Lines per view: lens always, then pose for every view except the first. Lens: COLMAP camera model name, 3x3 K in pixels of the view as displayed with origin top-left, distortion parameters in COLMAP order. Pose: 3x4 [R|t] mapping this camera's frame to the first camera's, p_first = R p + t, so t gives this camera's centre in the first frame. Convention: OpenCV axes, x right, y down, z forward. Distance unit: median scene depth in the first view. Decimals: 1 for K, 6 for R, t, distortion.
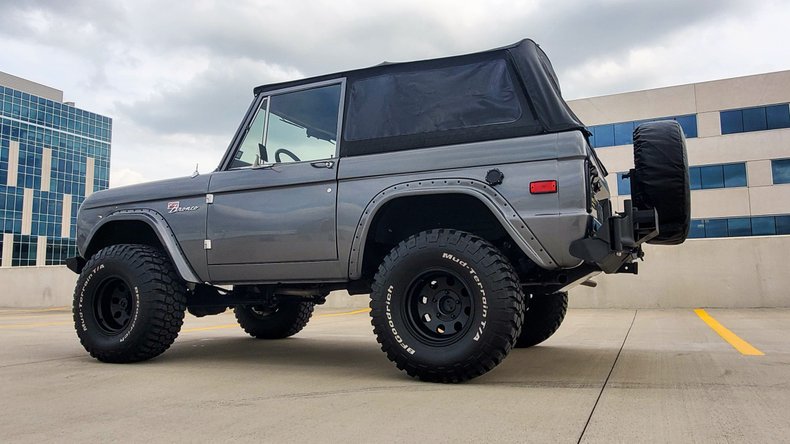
lens RADIAL K [[566.1, 0, 411.8], [0, 566.1, 221.4], [0, 0, 1]] dist [0.020539, -0.015692]
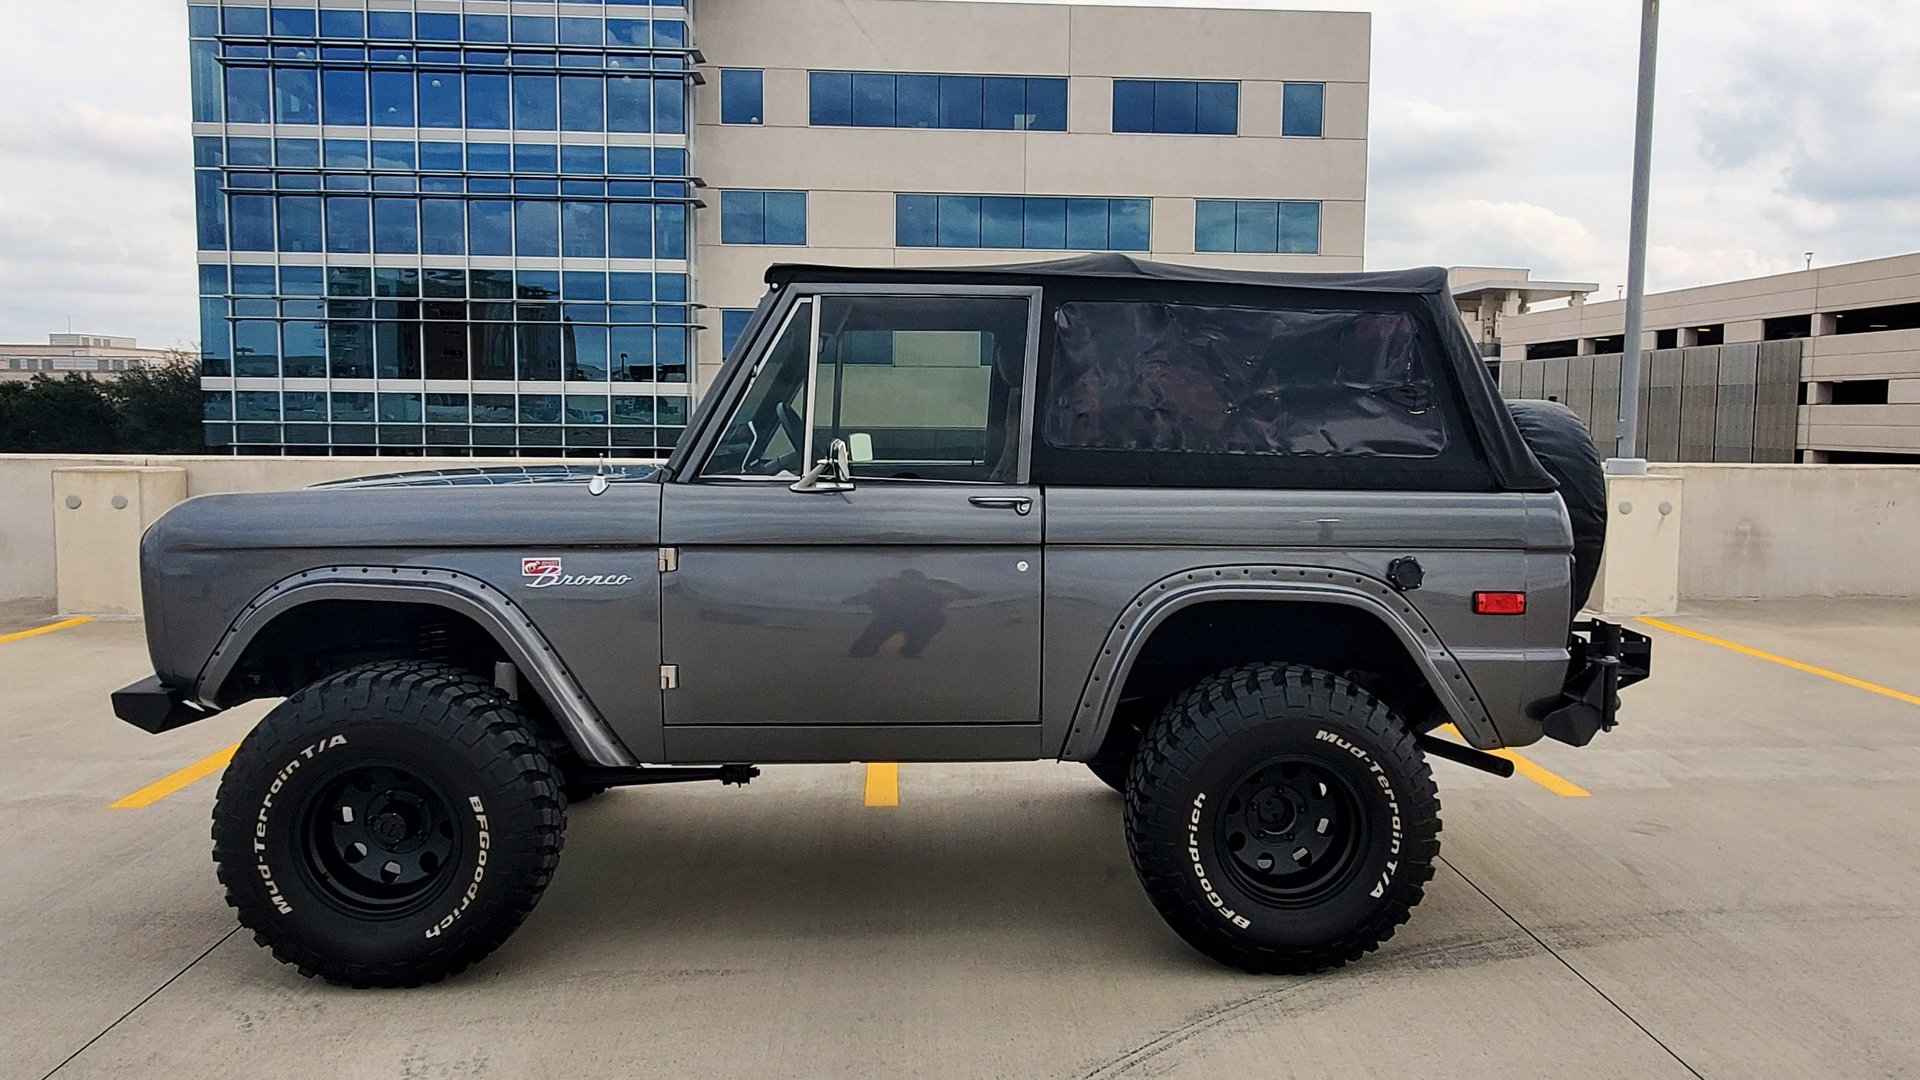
lens RADIAL K [[1376.0, 0, 996.5], [0, 1376.0, 537.6], [0, 0, 1]] dist [0.020539, -0.015692]
pose [[0.892438, -0.013156, 0.450979, -0.618946], [-0.073788, 0.981860, 0.174661, -0.251355], [-0.445096, -0.189151, 0.875278, 0.083083]]
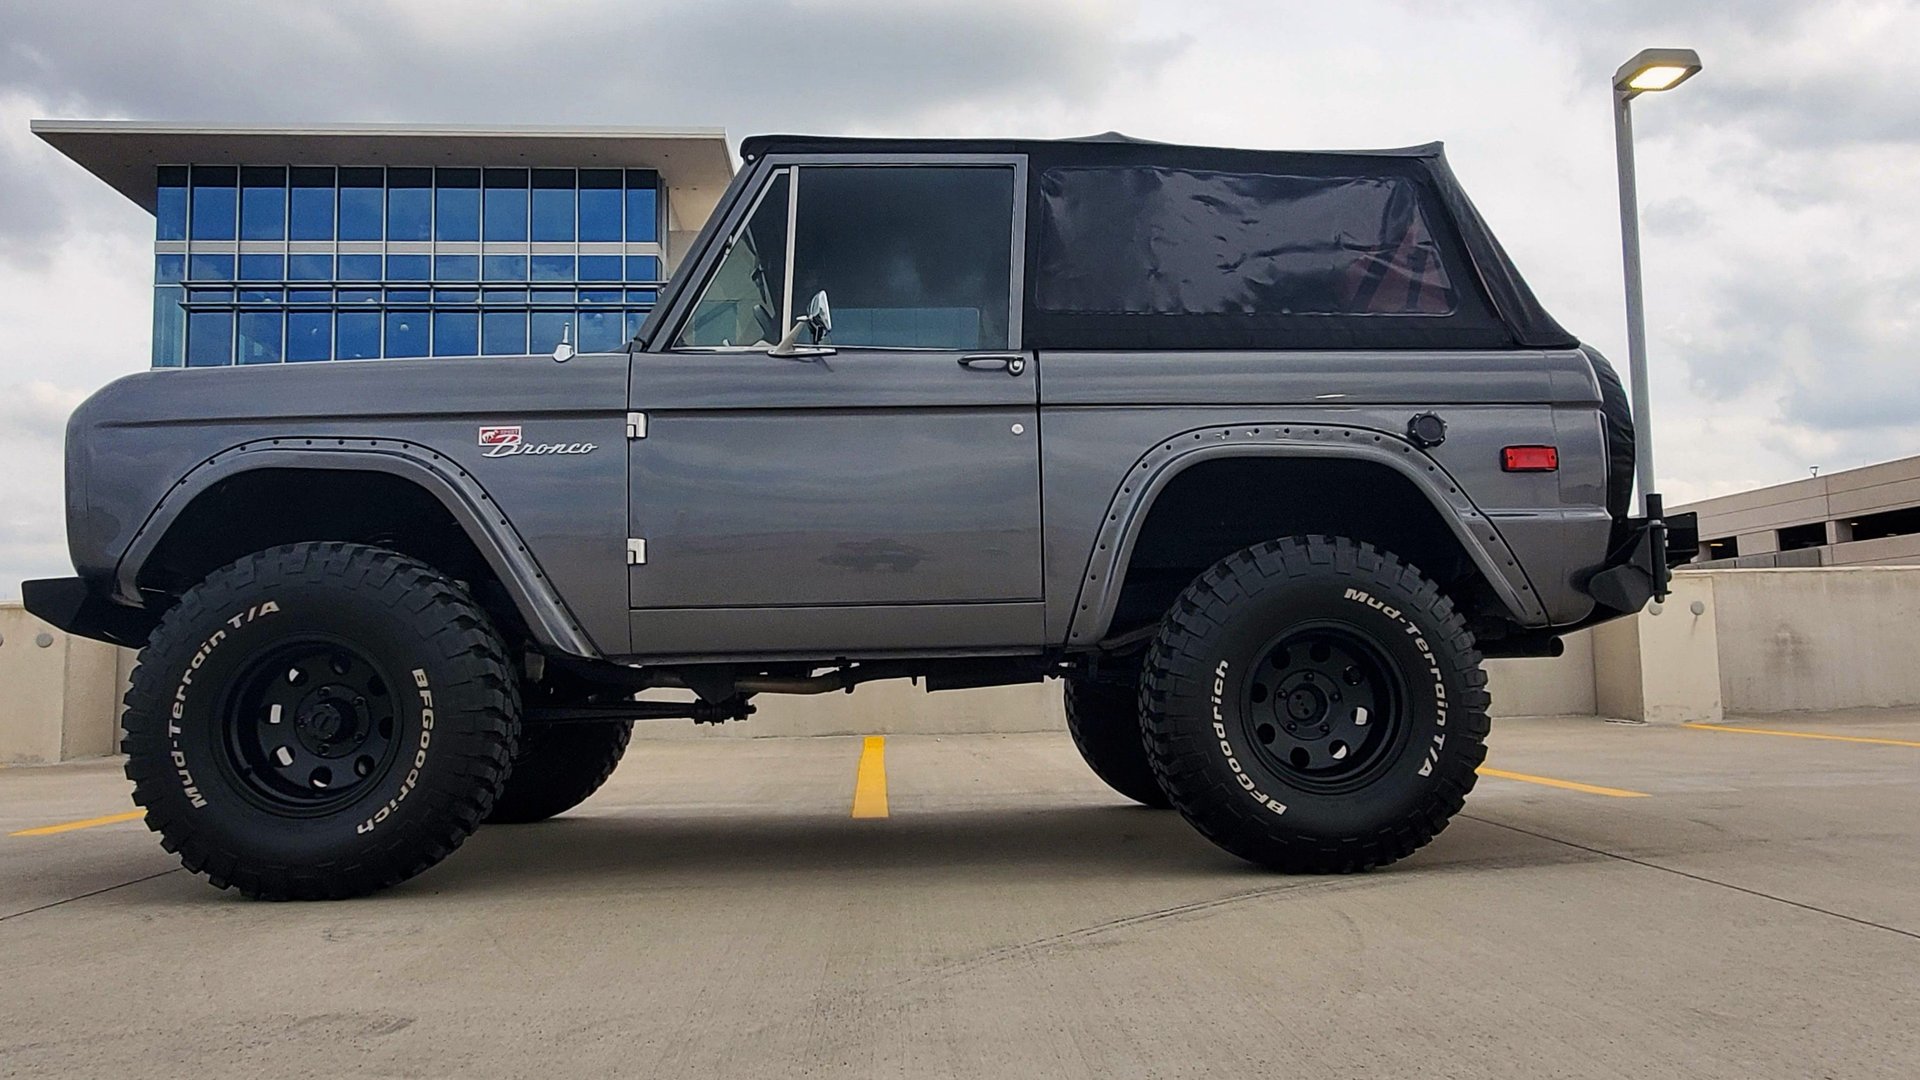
lens RADIAL K [[1456.4, 0, 998.2], [0, 1456.4, 537.2], [0, 0, 1]] dist [0.017511, -0.011886]
pose [[0.888564, 0.040978, 0.456919, -0.611110], [-0.043168, 0.999052, -0.005651, 0.027986], [-0.456717, -0.014703, 0.889490, 0.072188]]
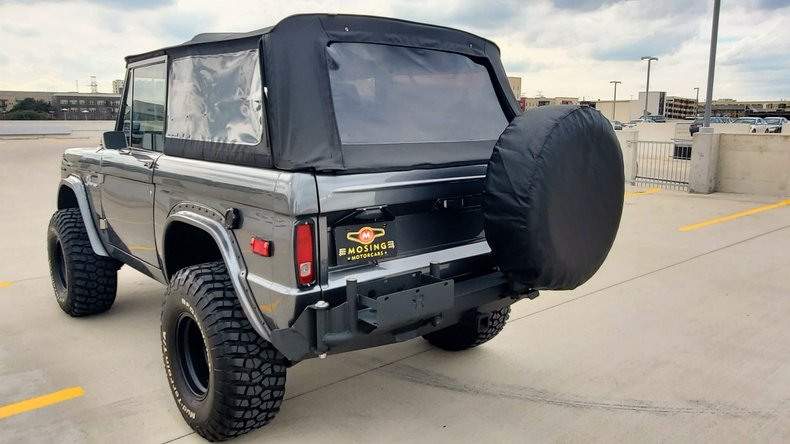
lens RADIAL K [[566.1, 0, 393.6], [0, 566.1, 224.9], [0, 0, 1]] dist [0.020539, -0.015692]
pose [[0.905994, 0.093821, -0.412762, 0.575594], [0.024918, 0.961615, 0.273270, -0.238152], [0.422556, -0.257866, 0.868879, 0.343564]]
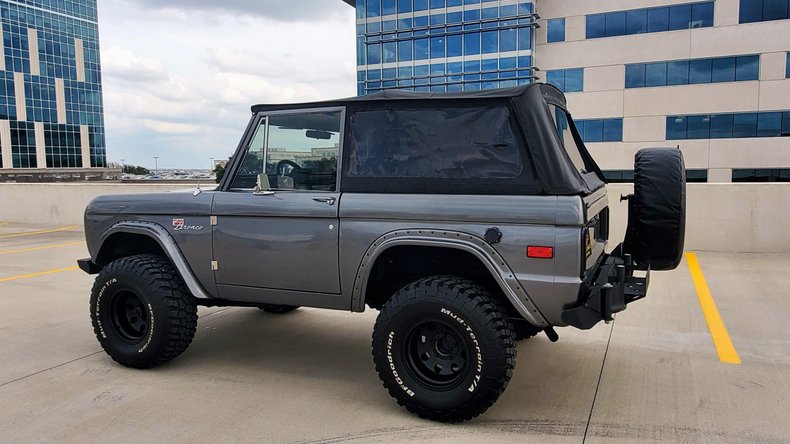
lens RADIAL K [[566.1, 0, 411.1], [0, 566.1, 219.9], [0, 0, 1]] dist [0.020539, -0.015692]
pose [[0.999986, 0.004986, -0.001848, 0.000069], [-0.004515, 0.979743, 0.200207, -0.262697], [0.002809, -0.200195, 0.979752, 0.003594]]
